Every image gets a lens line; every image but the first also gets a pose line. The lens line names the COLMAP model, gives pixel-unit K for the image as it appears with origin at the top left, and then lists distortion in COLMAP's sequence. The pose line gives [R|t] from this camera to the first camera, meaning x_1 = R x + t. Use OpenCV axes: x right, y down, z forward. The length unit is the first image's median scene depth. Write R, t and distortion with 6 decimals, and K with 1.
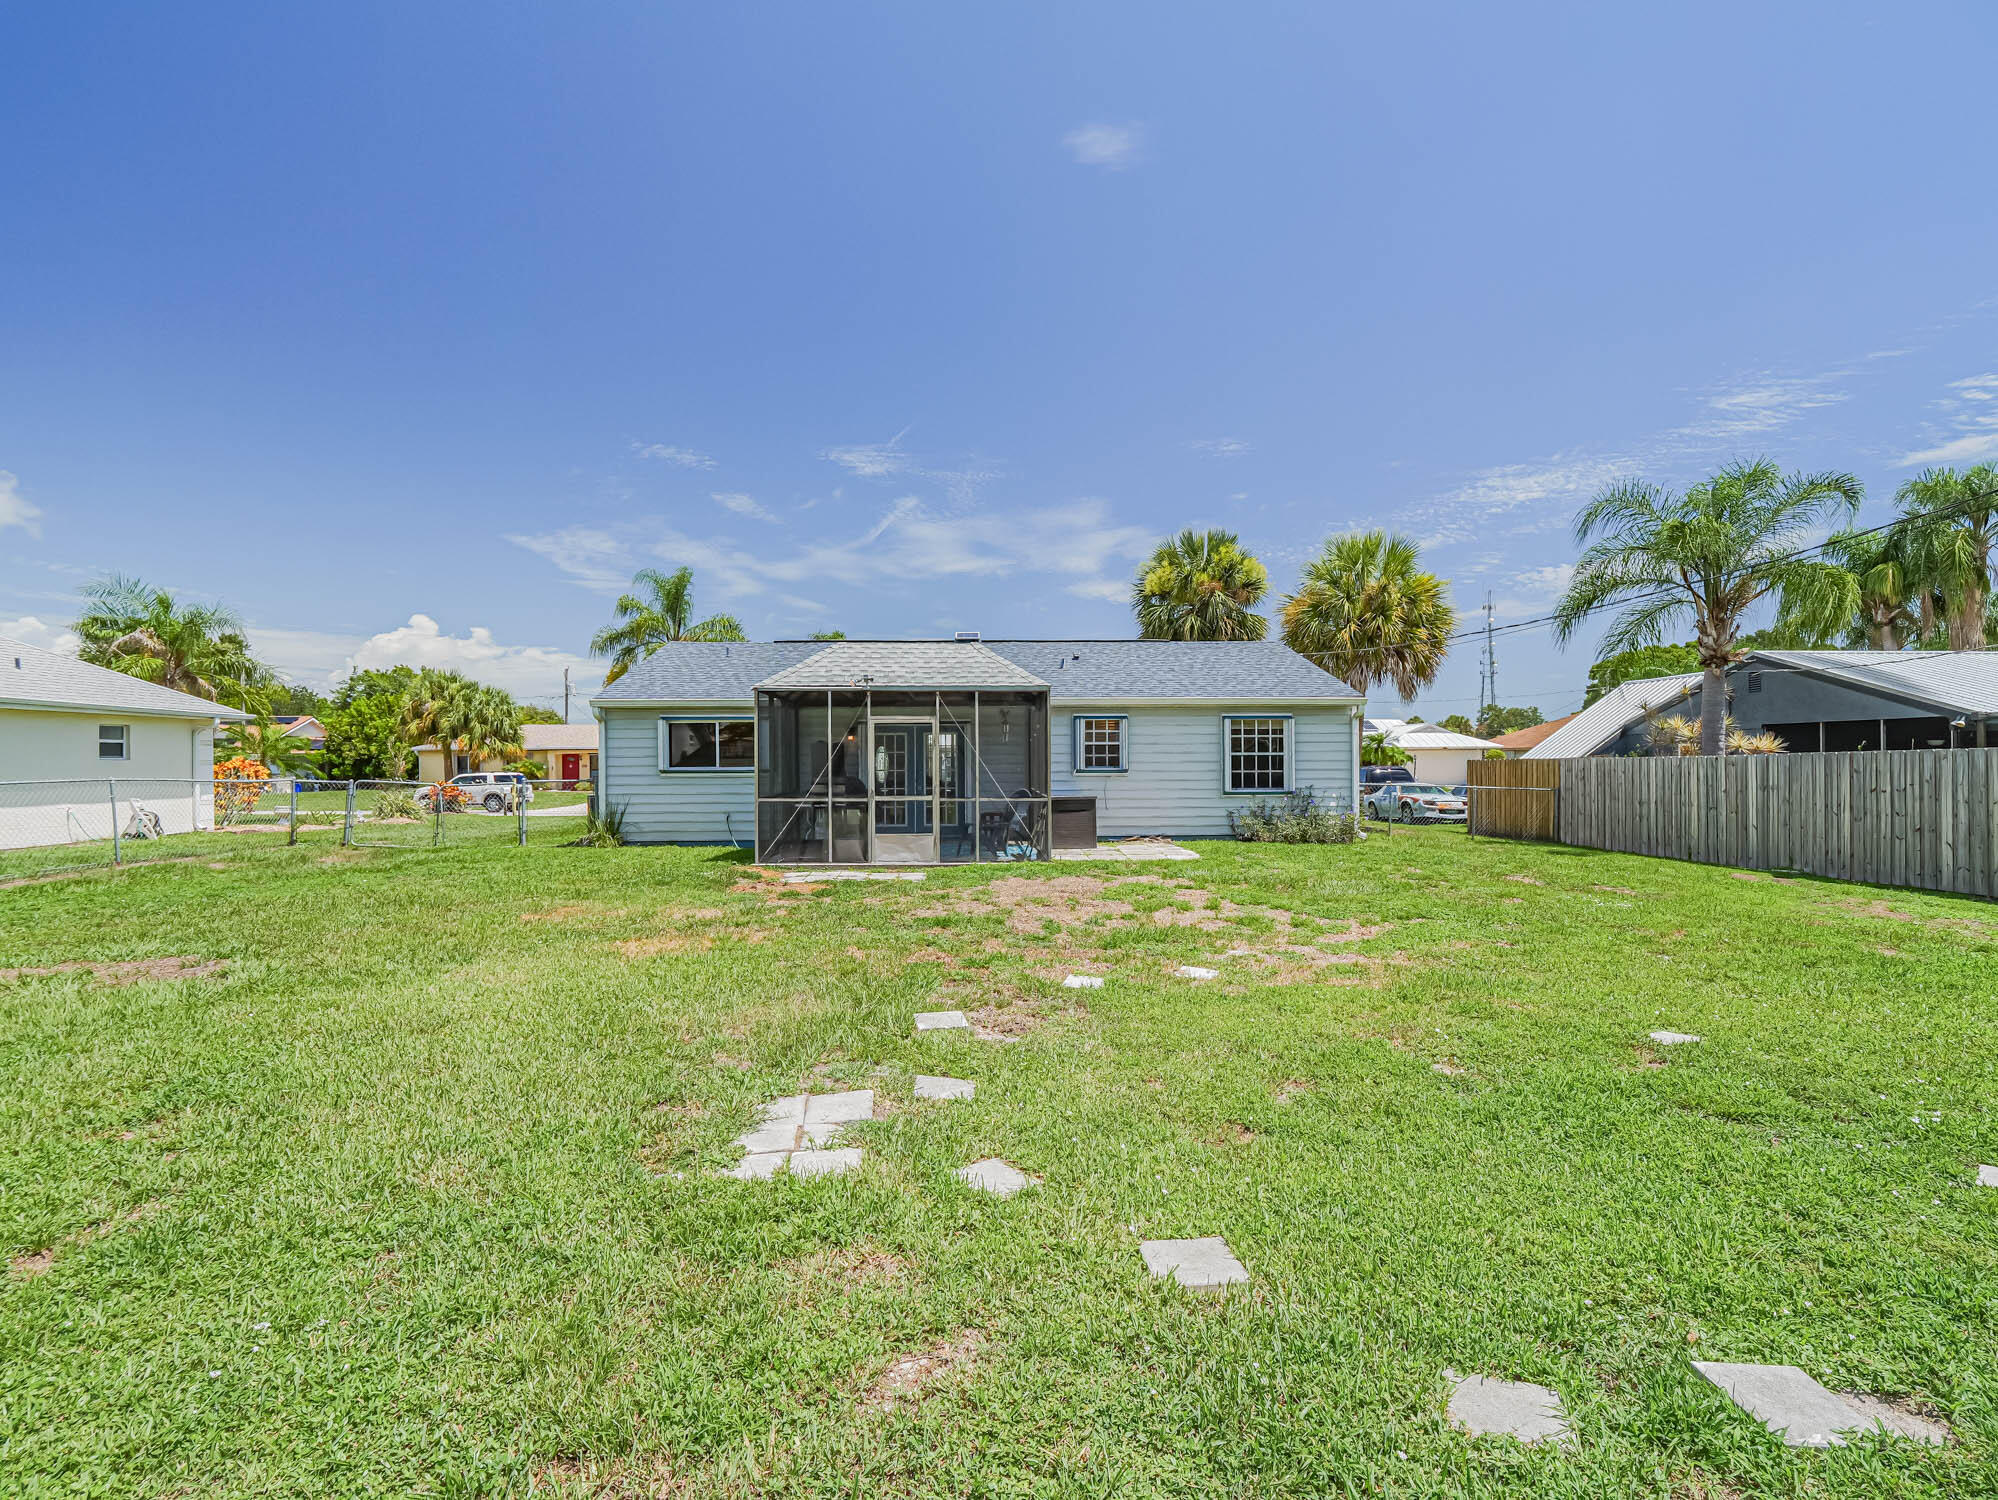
lens RADIAL K [[977.8, 0, 981.1], [0, 977.8, 758.1], [0, 0, 1]] dist [-0.012094, -0.001047]
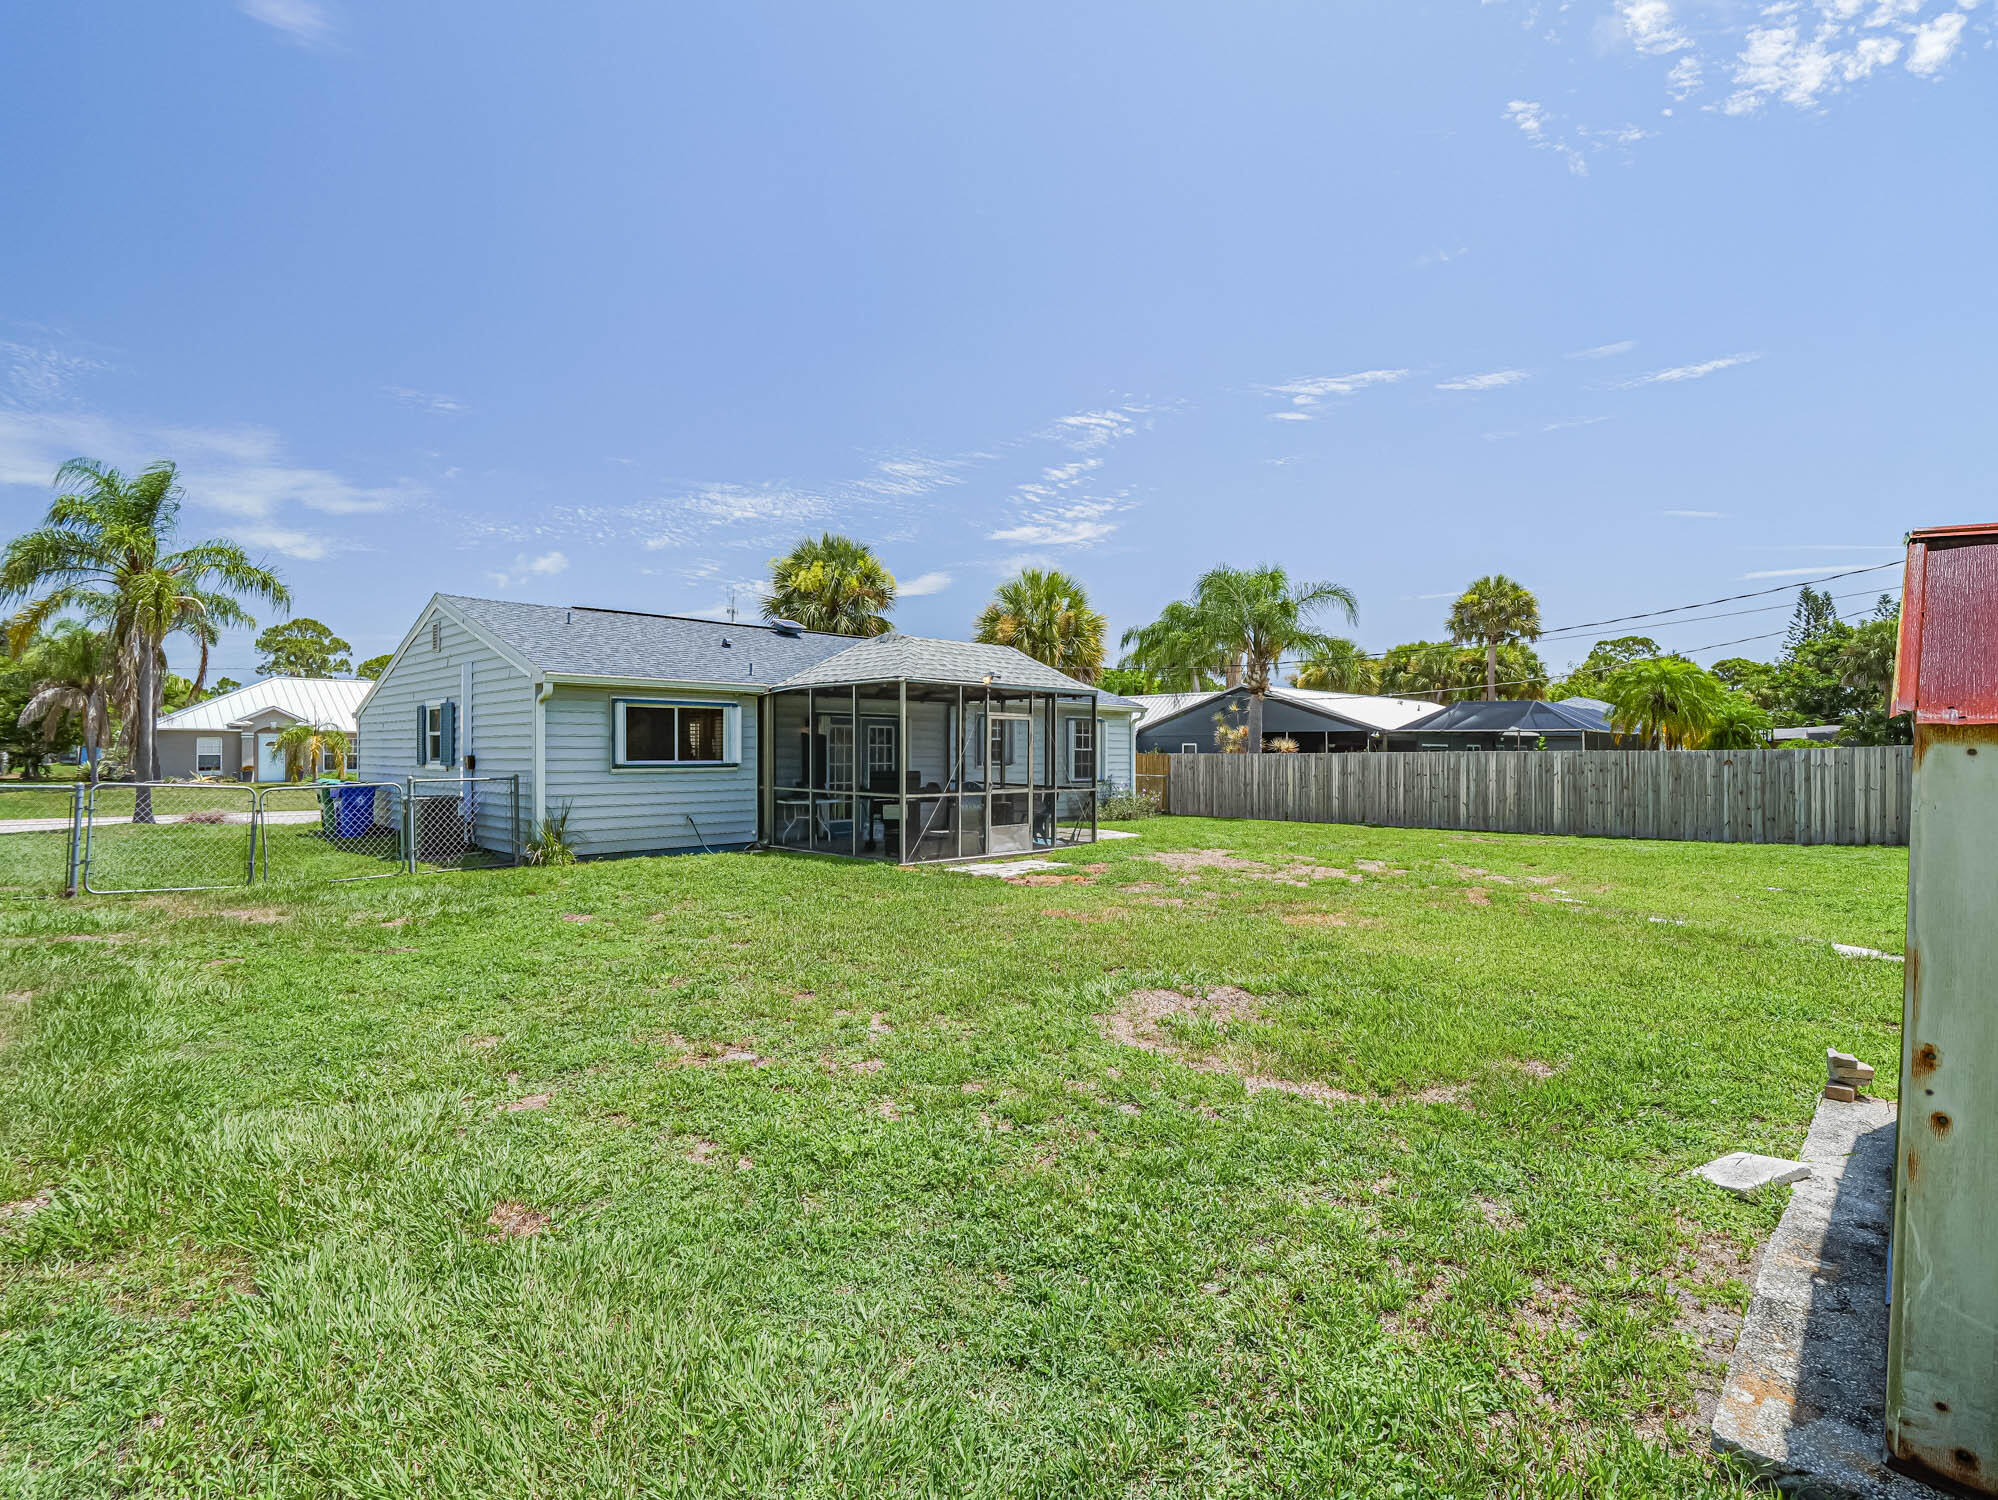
lens RADIAL K [[977.8, 0, 977.3], [0, 977.8, 745.1], [0, 0, 1]] dist [-0.012094, -0.001047]
pose [[0.724238, 0.011074, 0.689461, -0.679190], [-0.009066, 0.999938, -0.006537, -0.000813], [-0.689490, -0.001516, 0.724293, 0.214792]]
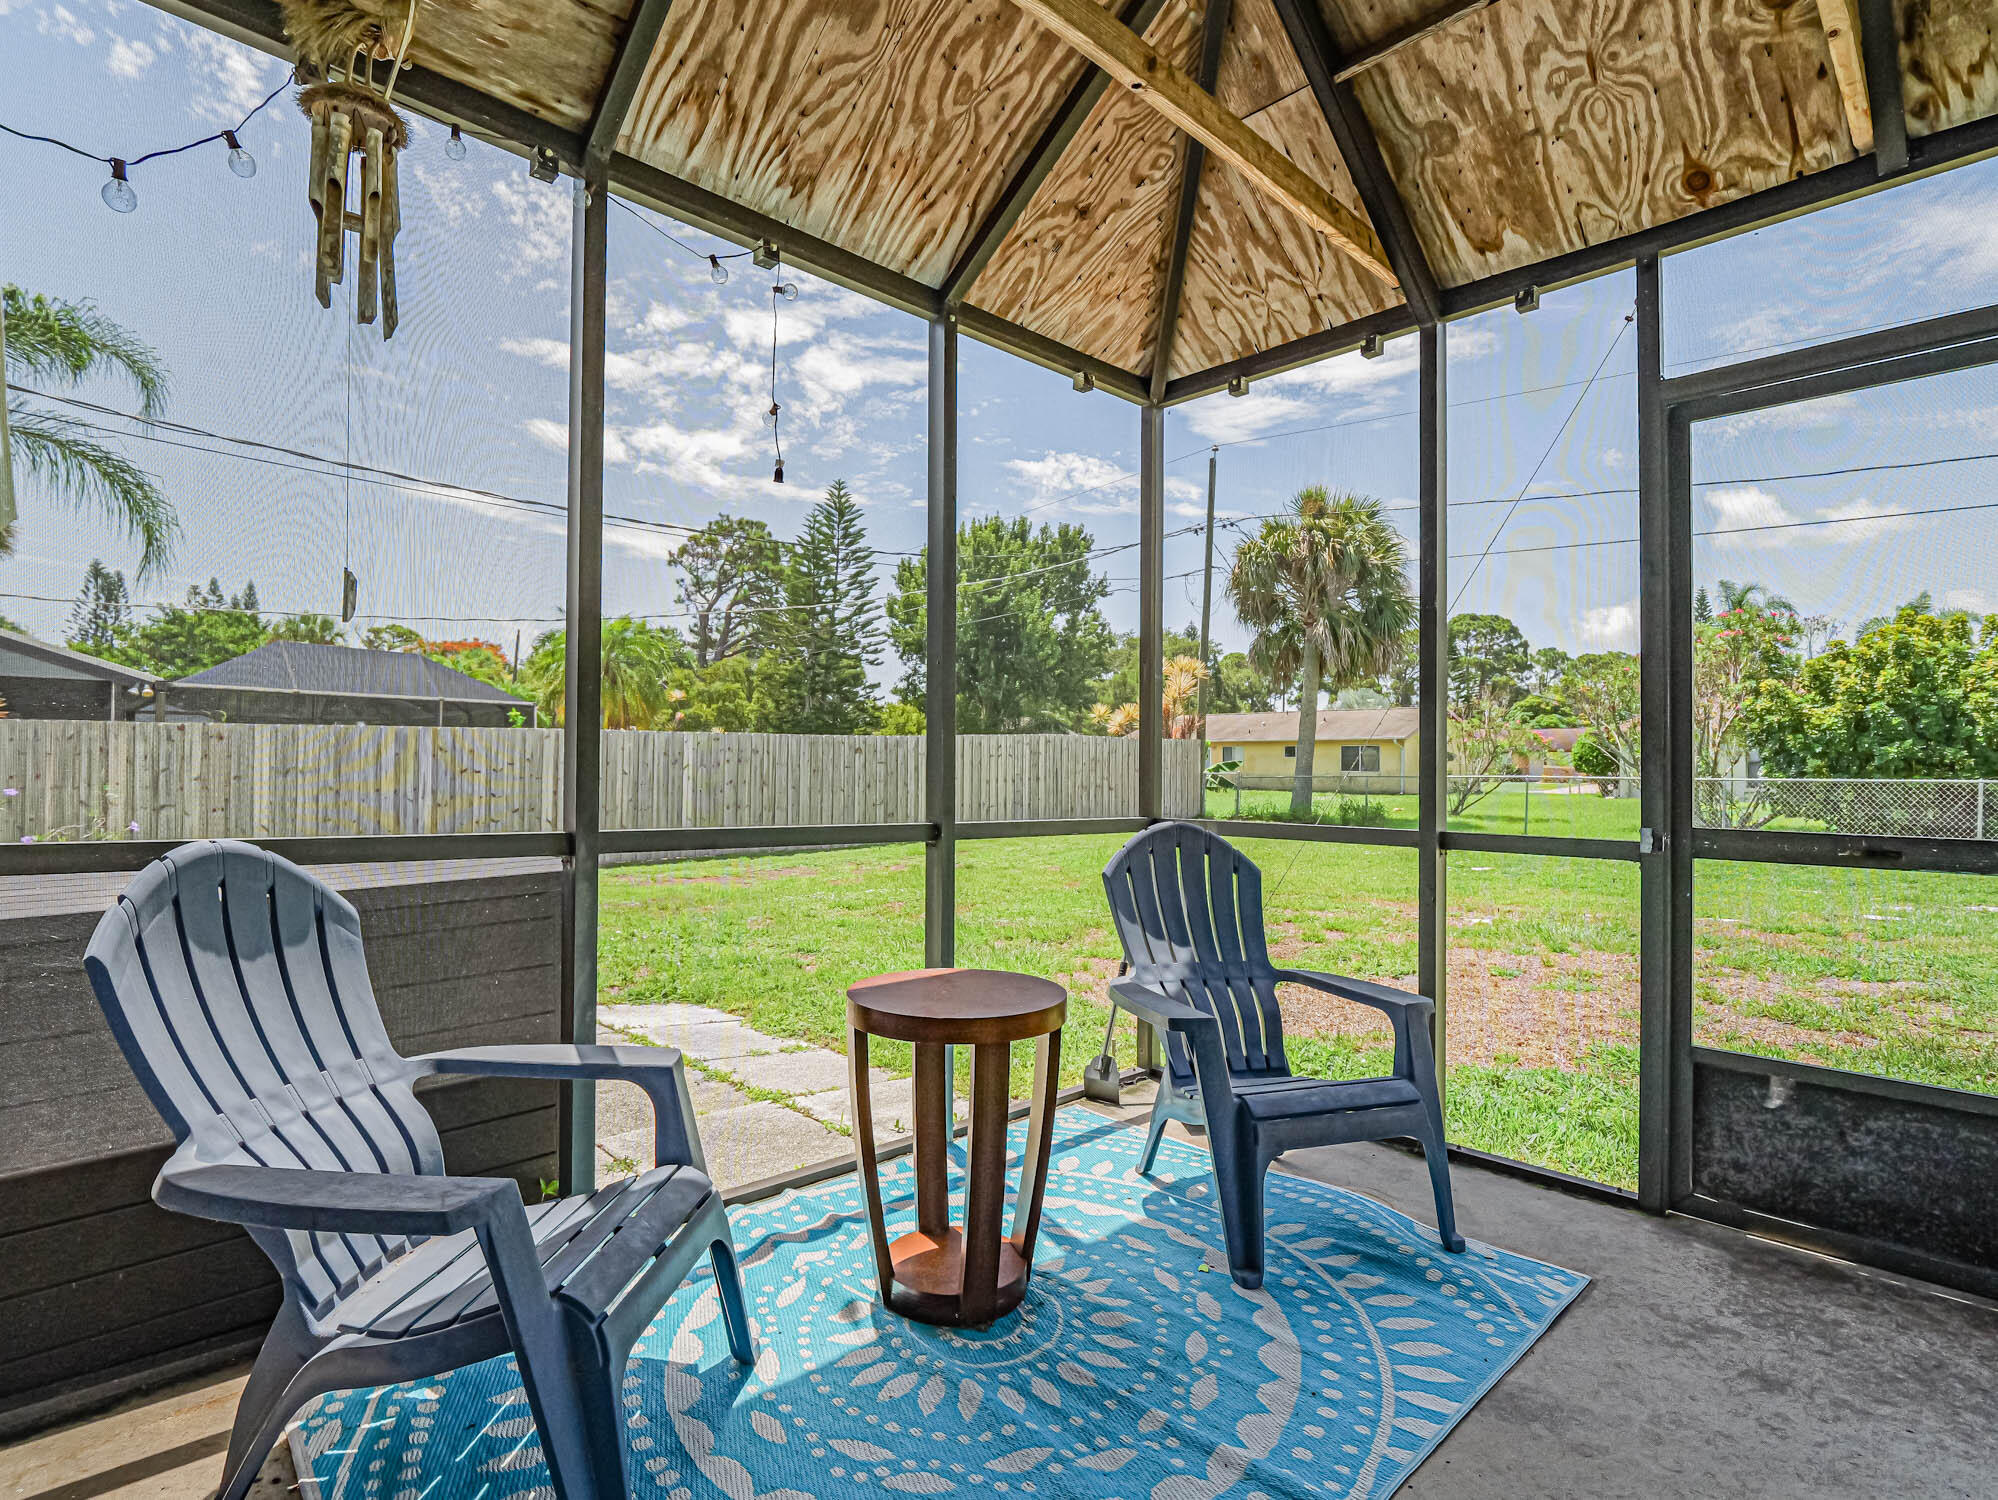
lens RADIAL K [[977.8, 0, 997.3], [0, 977.8, 755.2], [0, 0, 1]] dist [-0.012094, -0.001047]
pose [[-0.668755, 0.002333, 0.743479, -0.040818], [-0.010240, 0.999871, -0.012349, 0.019388], [-0.743412, -0.015871, -0.668645, 0.964985]]
